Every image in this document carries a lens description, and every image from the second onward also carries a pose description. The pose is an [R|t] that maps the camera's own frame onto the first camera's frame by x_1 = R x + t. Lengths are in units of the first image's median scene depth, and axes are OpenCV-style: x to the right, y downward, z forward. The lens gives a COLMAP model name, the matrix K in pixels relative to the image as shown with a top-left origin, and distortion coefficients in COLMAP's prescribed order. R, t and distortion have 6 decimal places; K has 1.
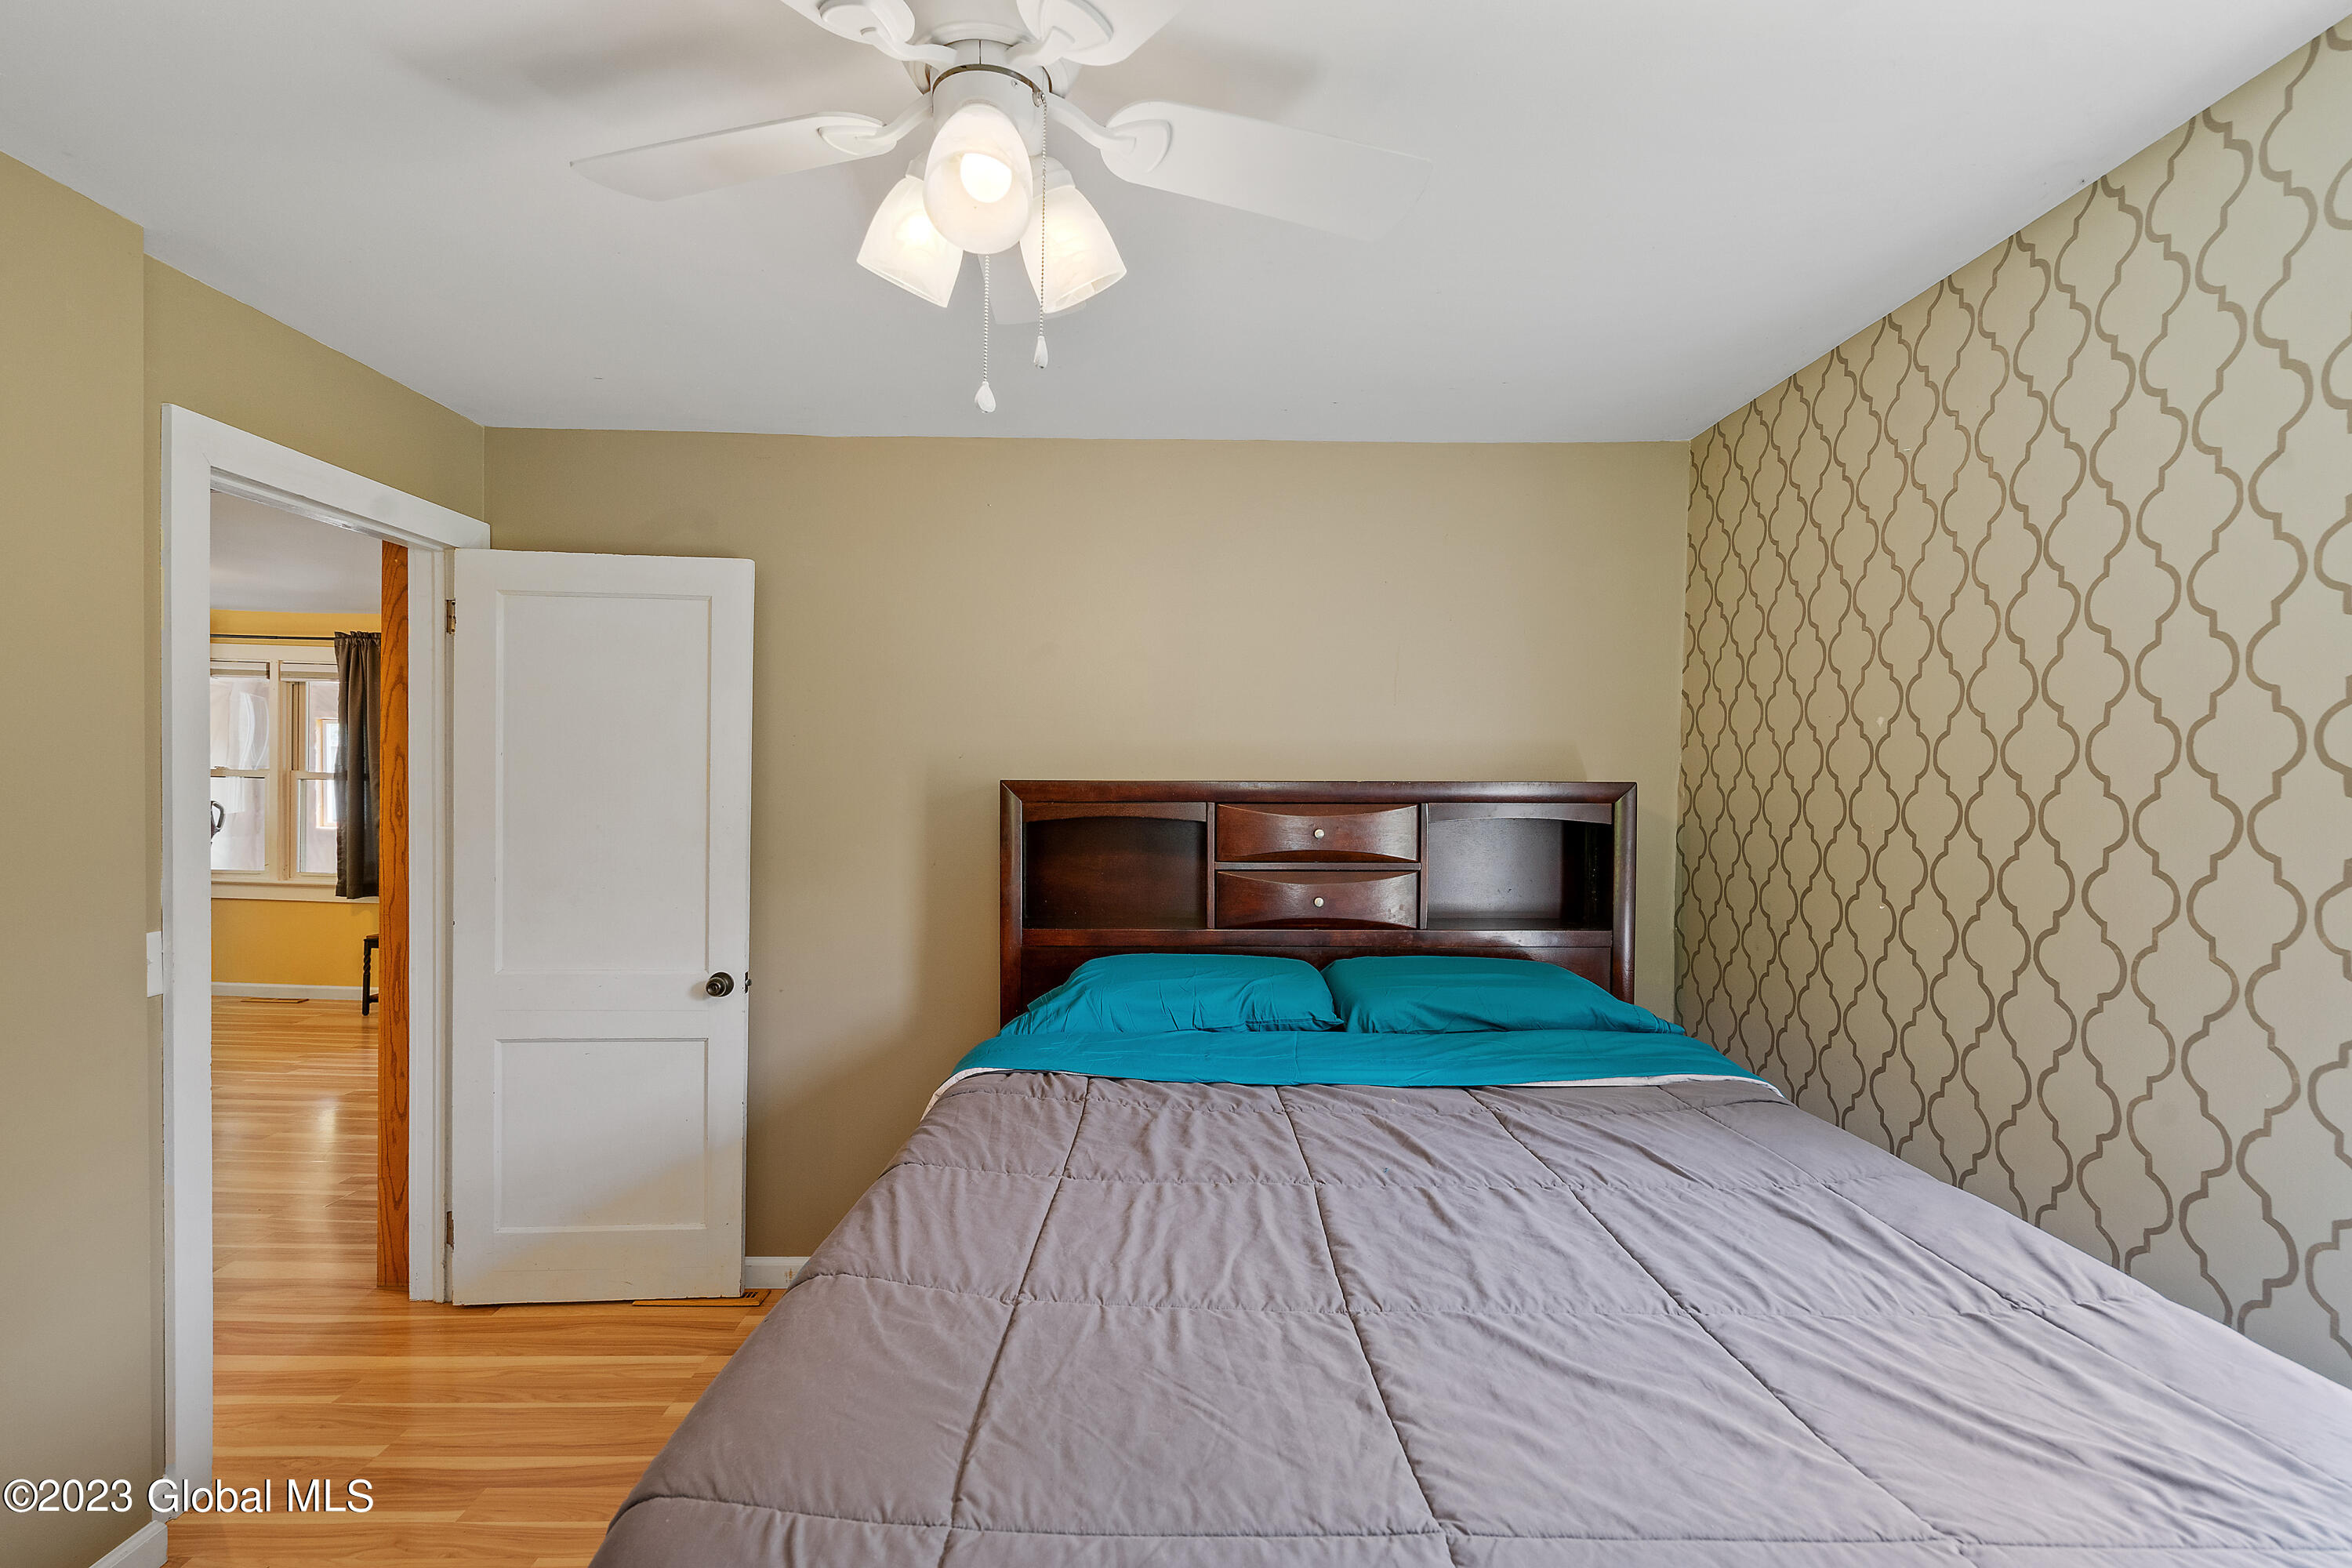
lens RADIAL K [[1063.8, 0, 1171.4], [0, 1063.8, 790.2], [0, 0, 1]] dist [-0.000168, 0.000424]
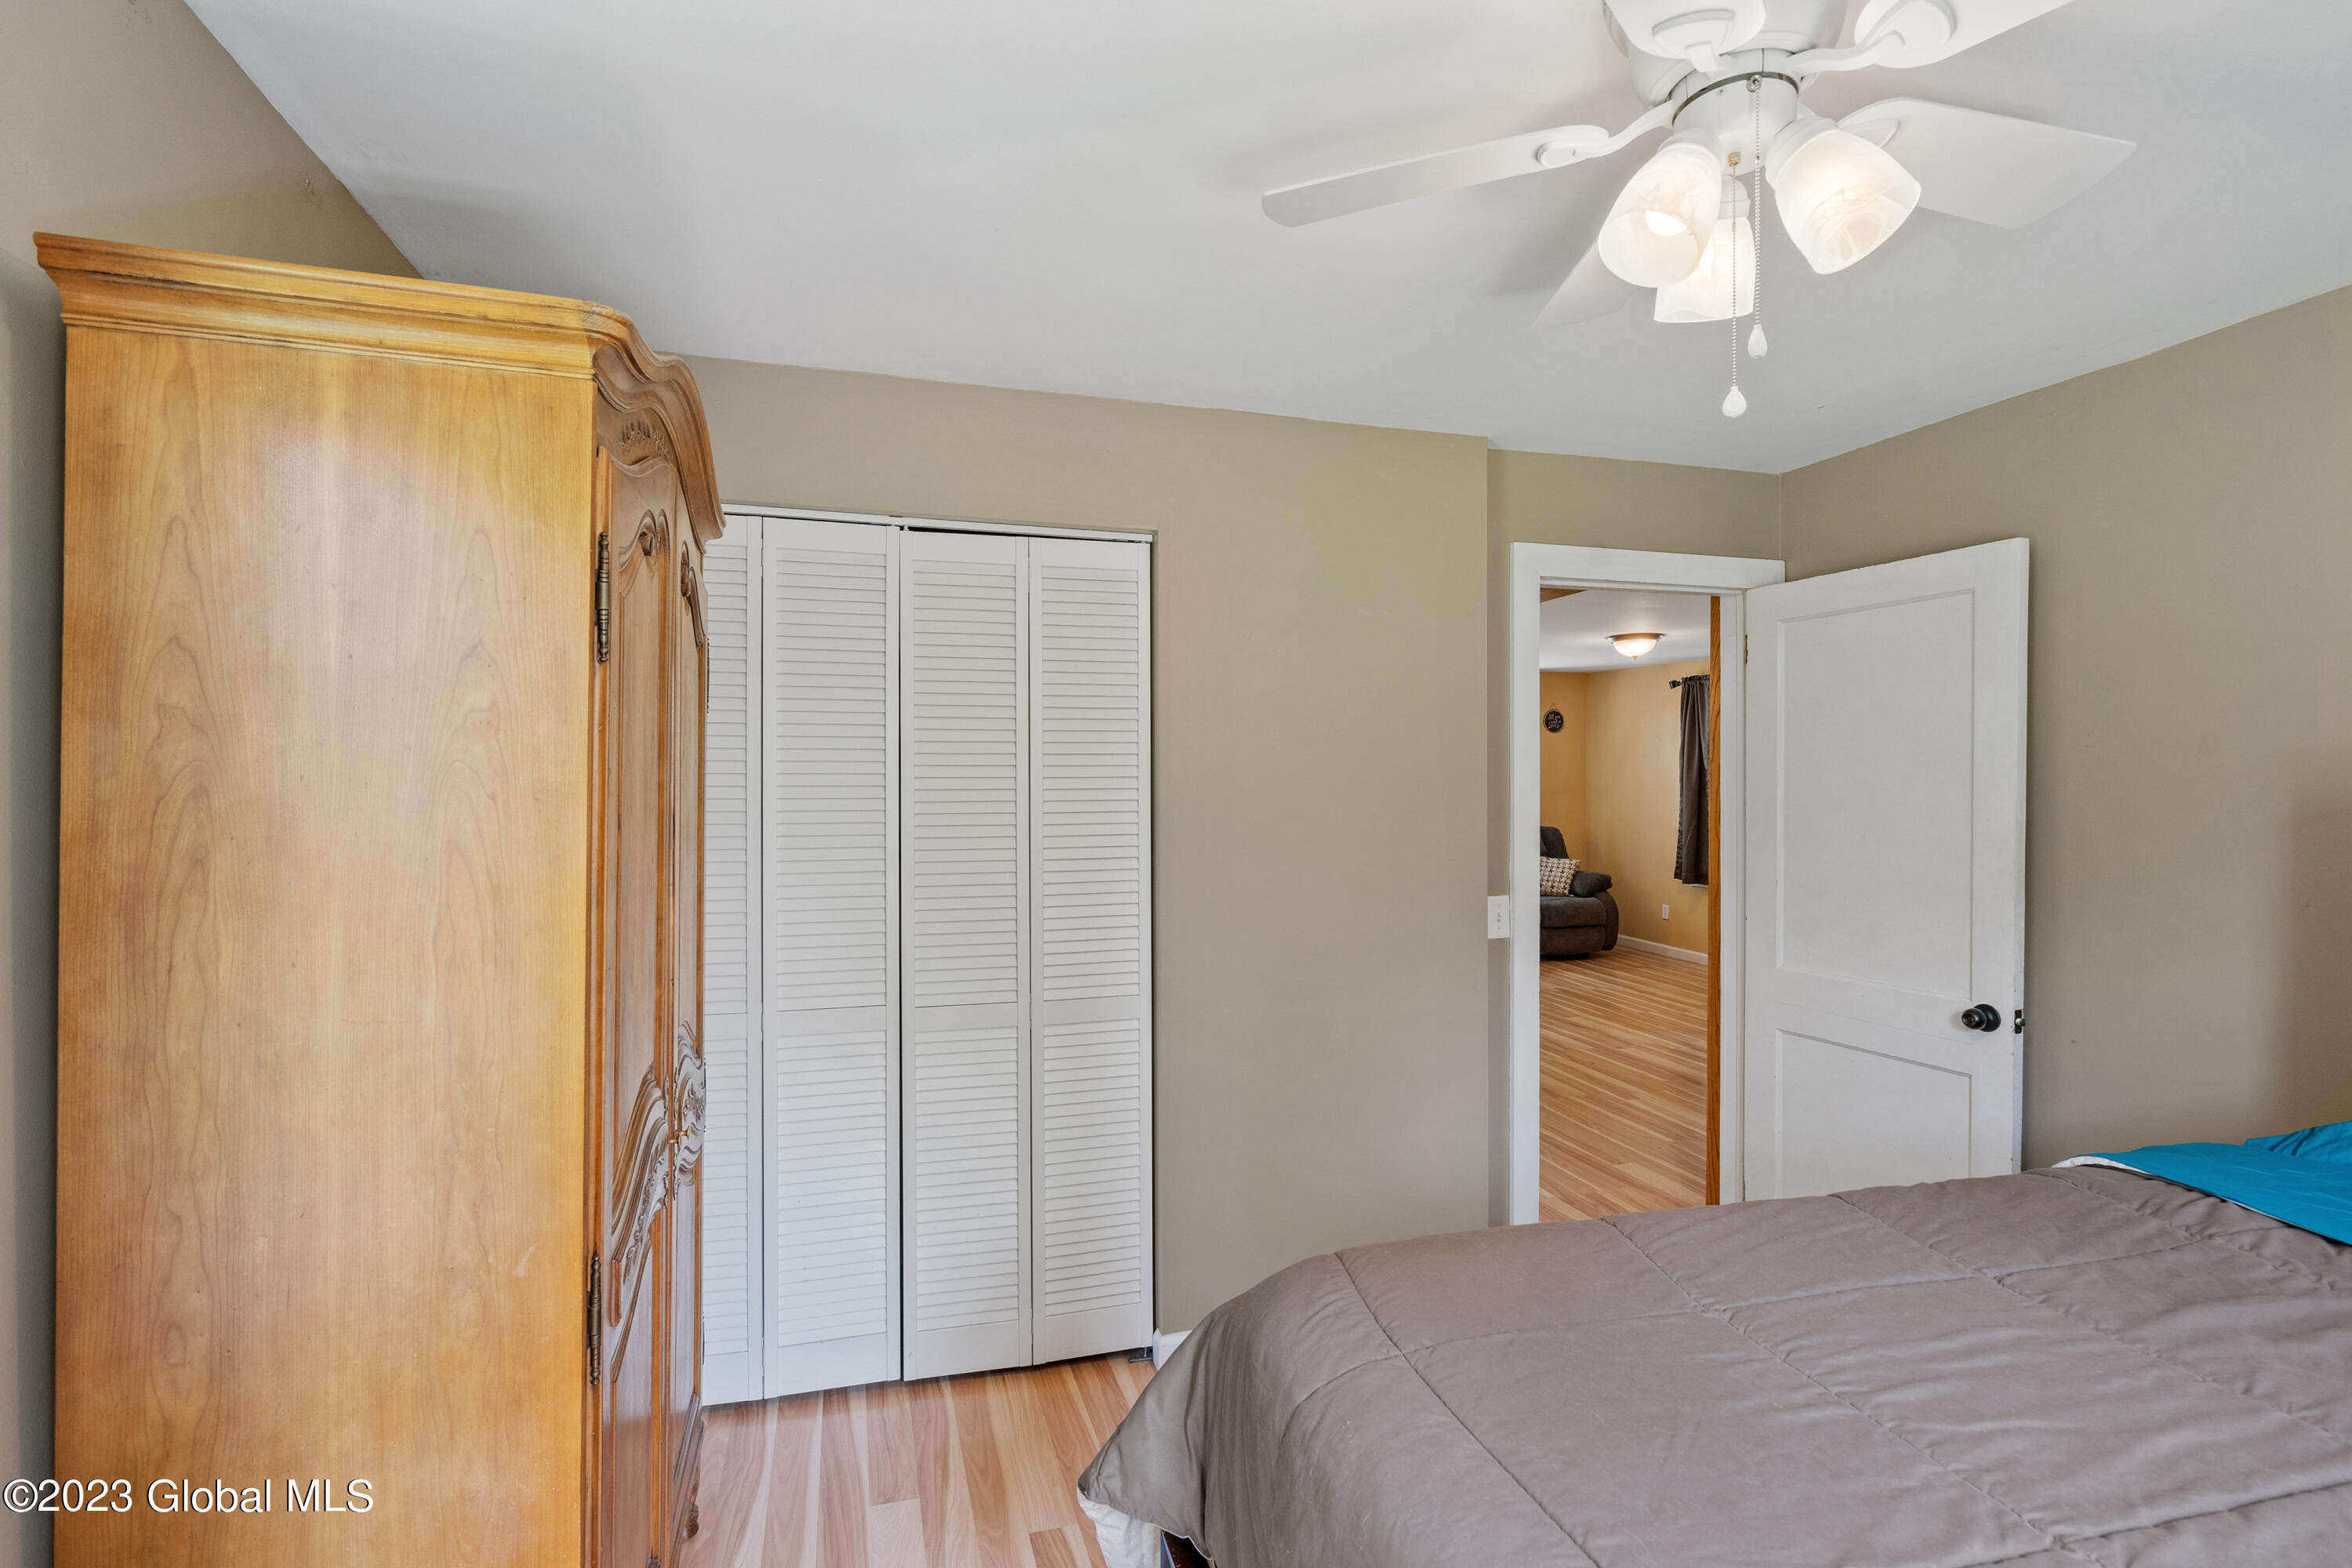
lens RADIAL K [[1074.1, 0, 1180.2], [0, 1074.1, 769.0], [0, 0, 1]] dist [-0.008782, 0.004144]
pose [[0.292643, -0.032670, -0.955664, 0.377314], [0.001968, 0.999435, -0.033564, 0.003162], [0.956220, 0.007942, 0.292542, 0.130356]]
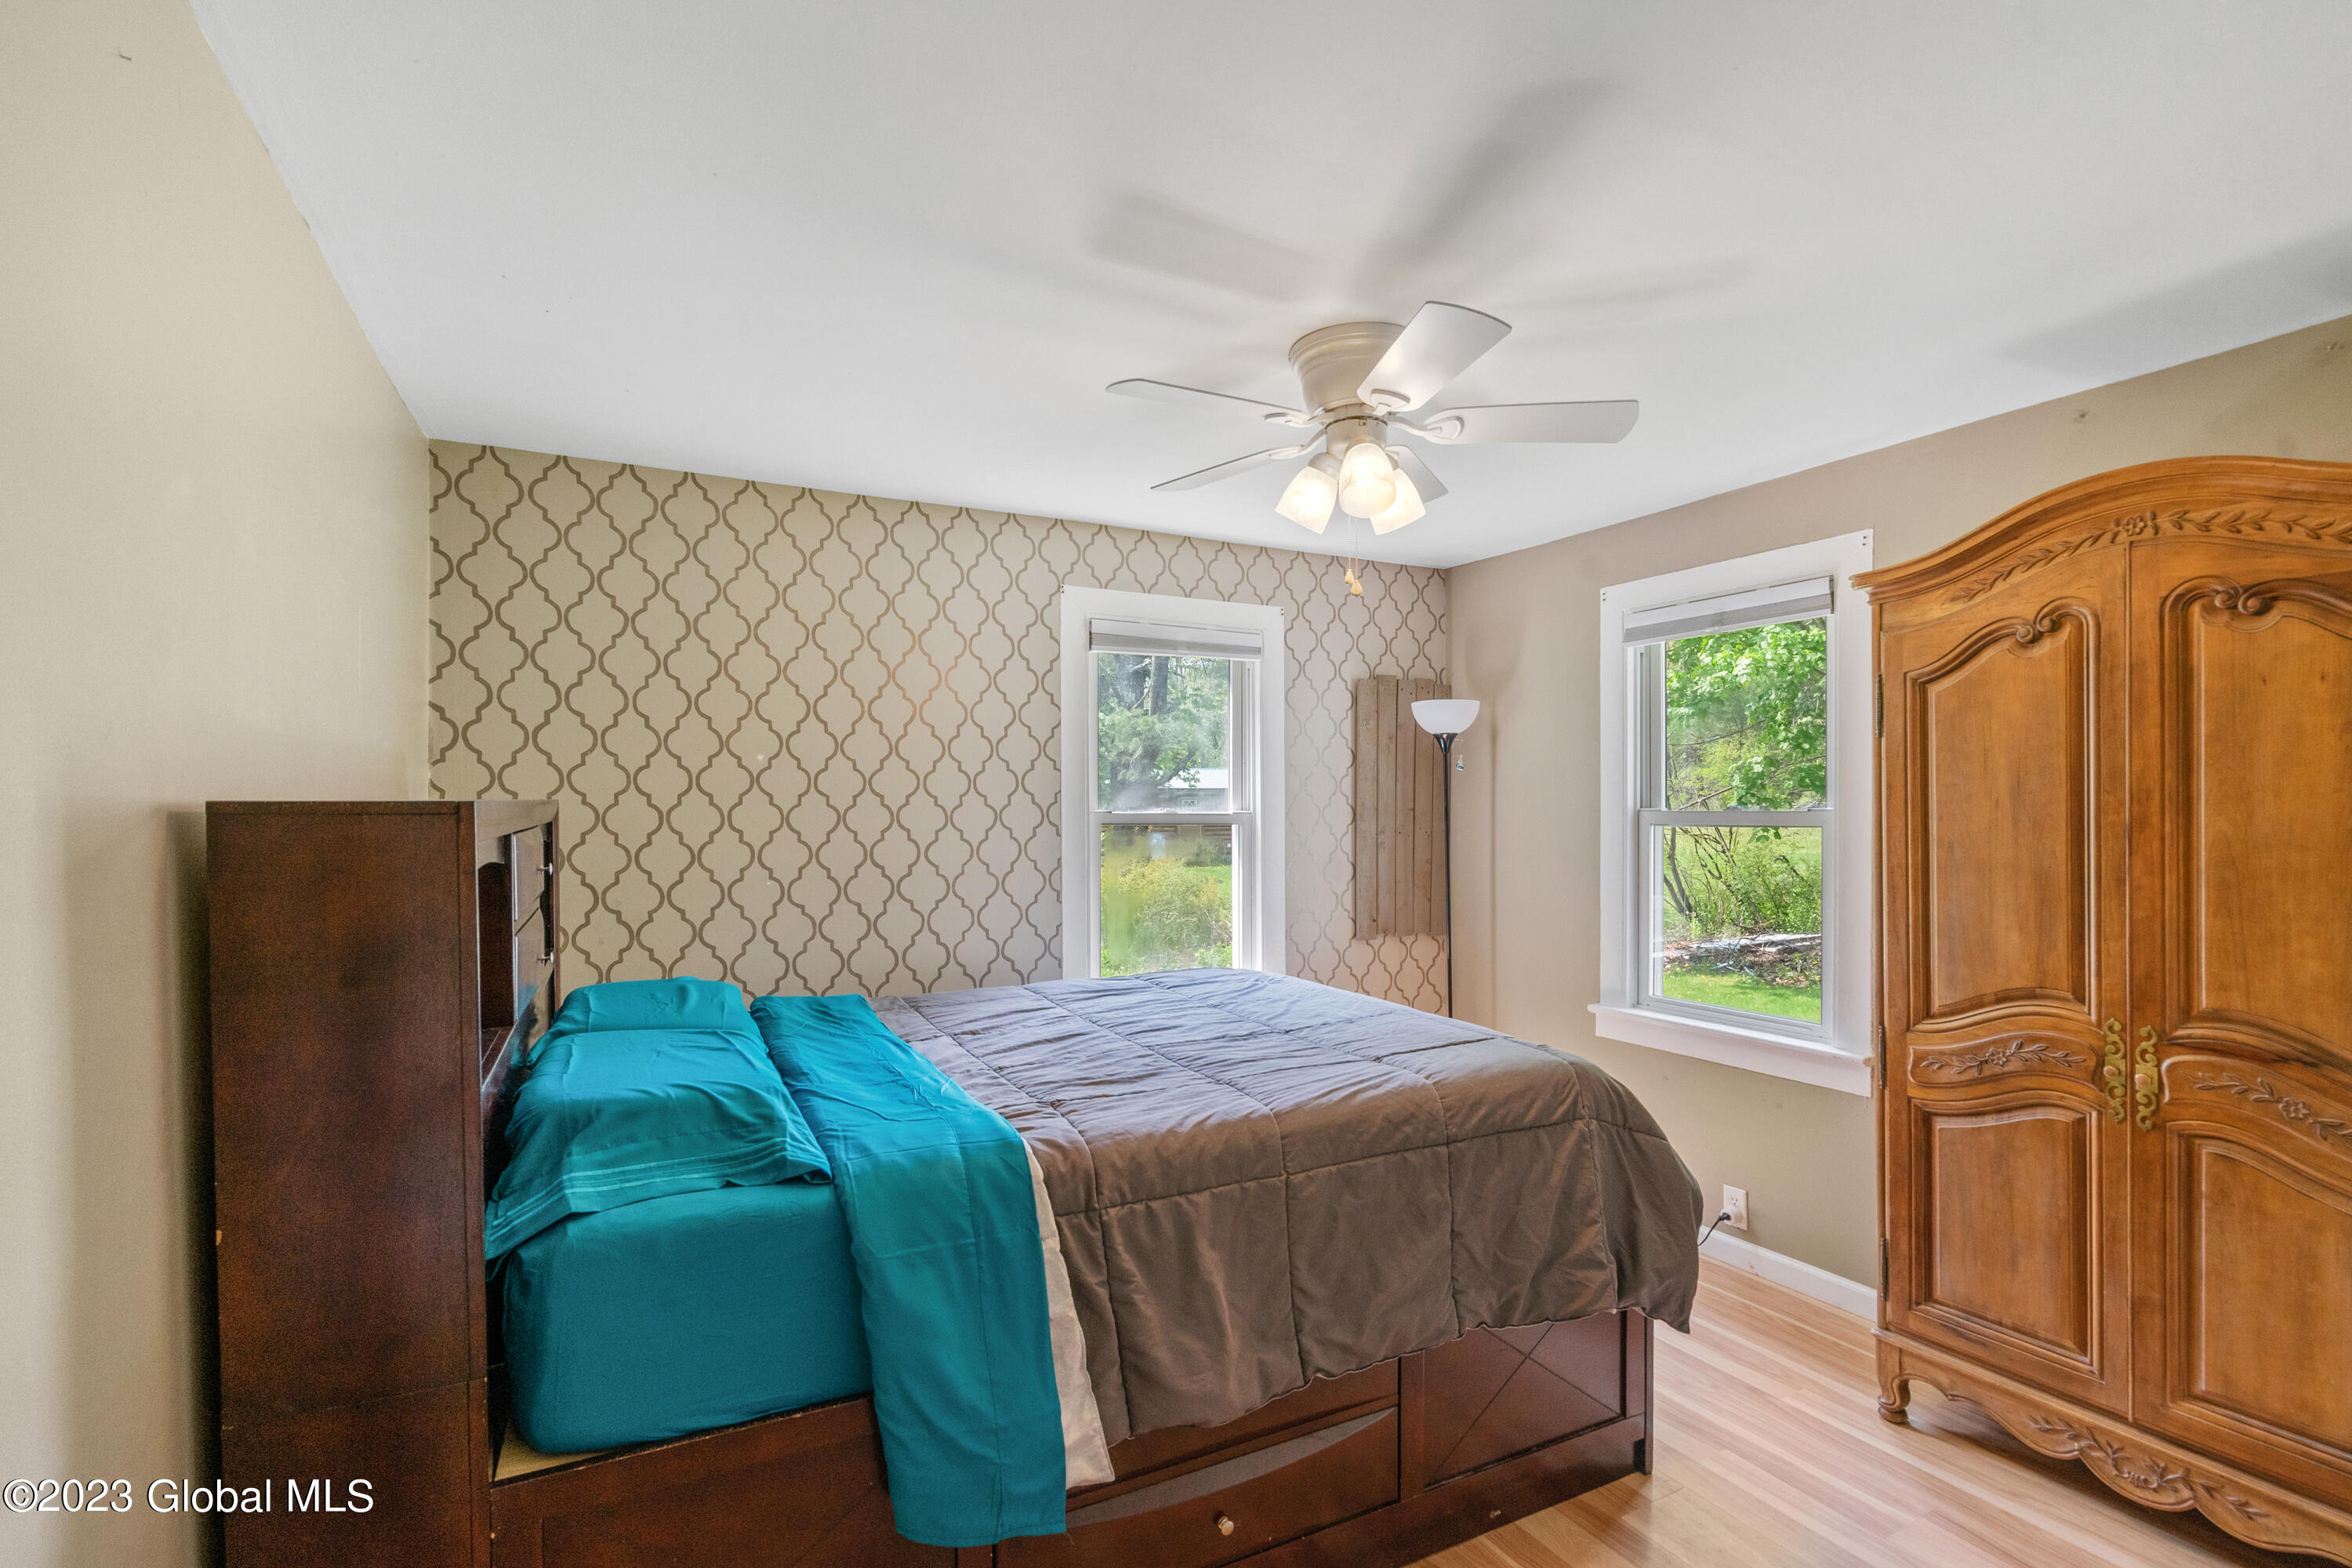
lens RADIAL K [[1096.6, 0, 1154.7], [0, 1096.6, 815.7], [0, 0, 1]] dist [0.000117, 0.000860]
pose [[-0.447053, -0.018548, 0.894315, -1.009220], [0.005347, 0.999712, 0.023407, -0.018479], [-0.894491, 0.015246, -0.446825, 1.280539]]
